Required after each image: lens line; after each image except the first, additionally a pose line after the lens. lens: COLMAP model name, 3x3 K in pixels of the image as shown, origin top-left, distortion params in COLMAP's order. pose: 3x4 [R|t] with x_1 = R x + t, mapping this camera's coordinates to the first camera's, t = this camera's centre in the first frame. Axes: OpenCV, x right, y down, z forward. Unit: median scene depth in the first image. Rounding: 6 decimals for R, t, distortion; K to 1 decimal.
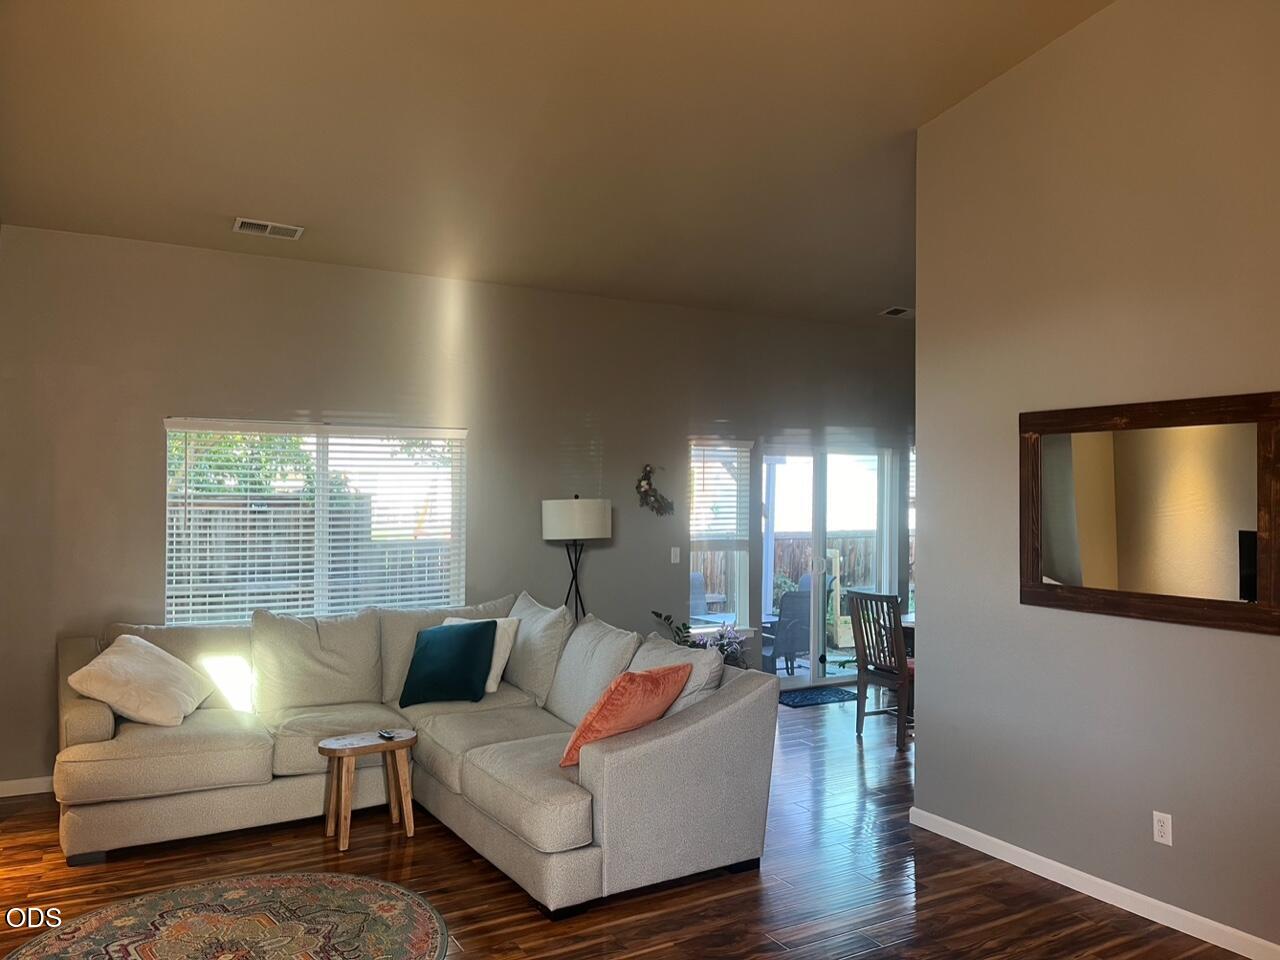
lens RADIAL K [[976.6, 0, 640.0], [0, 976.6, 480.0], [0, 0, 1]] dist [0.007183, -0.062736]
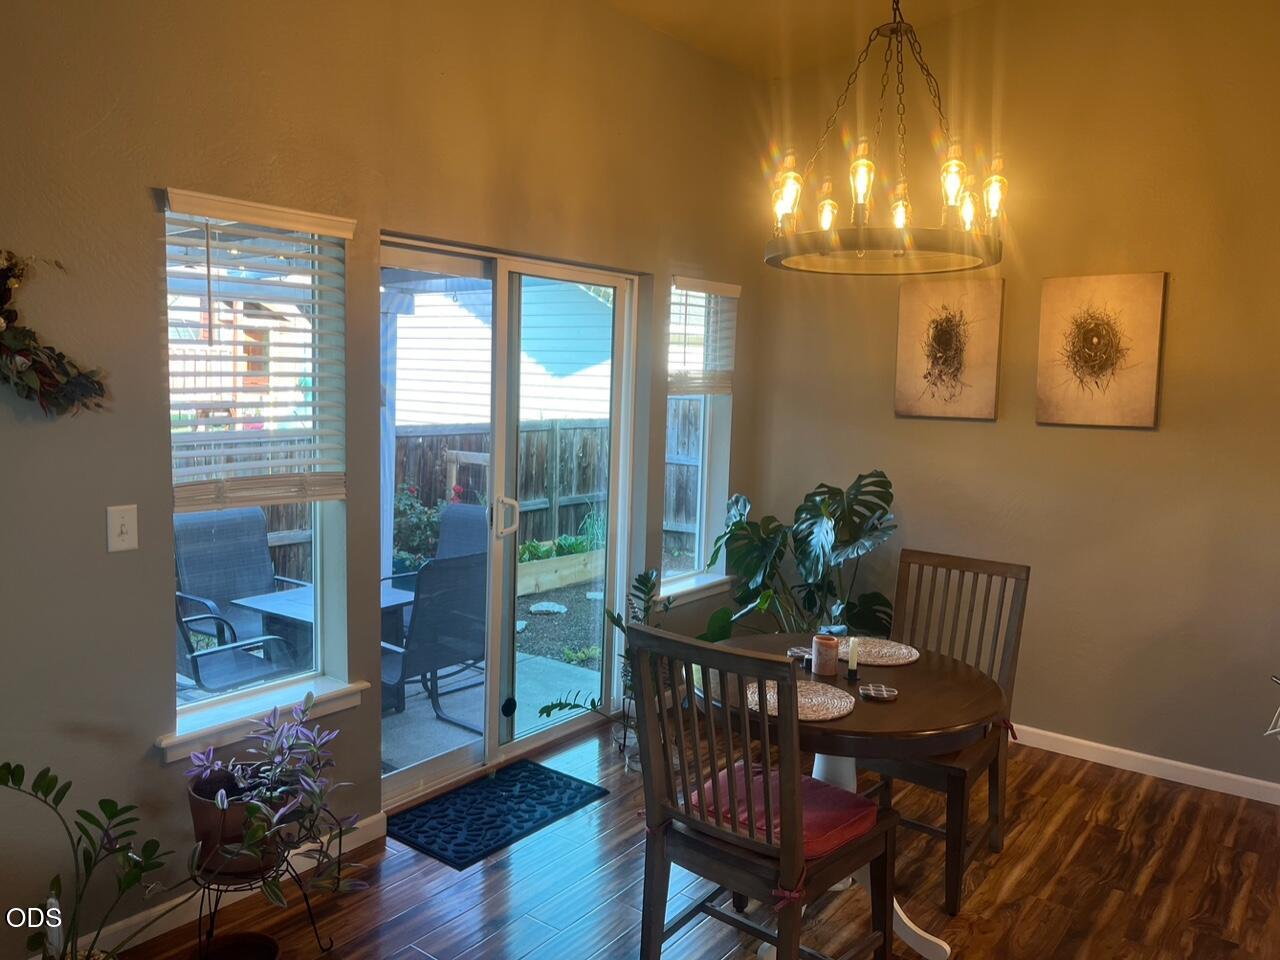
lens RADIAL K [[976.6, 0, 640.0], [0, 976.6, 480.0], [0, 0, 1]] dist [0.007183, -0.062736]
pose [[0.924101, -0.019504, 0.381651, 0.076380], [-0.028387, 0.992434, 0.119450, 0.014439], [-0.381093, -0.121217, 0.916556, 0.636900]]
